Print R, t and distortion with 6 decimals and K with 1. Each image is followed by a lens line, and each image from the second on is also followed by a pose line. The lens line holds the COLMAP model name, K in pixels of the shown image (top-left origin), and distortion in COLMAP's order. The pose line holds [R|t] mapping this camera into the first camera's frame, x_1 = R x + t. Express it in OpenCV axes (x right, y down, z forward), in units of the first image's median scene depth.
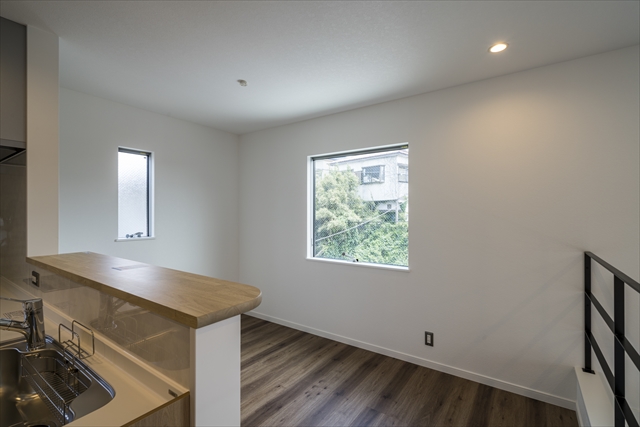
lens RADIAL K [[303.8, 0, 320.0], [0, 303.8, 213.5], [0, 0, 1]] dist [-0.000092, -0.000063]
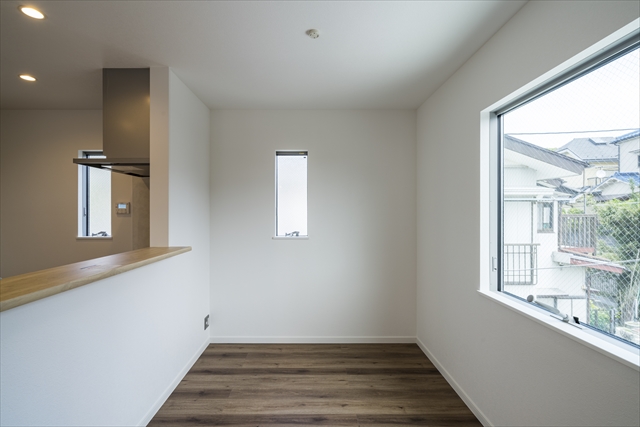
lens RADIAL K [[303.8, 0, 320.0], [0, 303.8, 213.5], [0, 0, 1]] dist [-0.000092, -0.000063]
pose [[0.571357, 0.001284, -0.820701, 0.277504], [0.003120, 0.999988, 0.003737, -0.002007], [0.820696, -0.004696, 0.571346, 0.467846]]
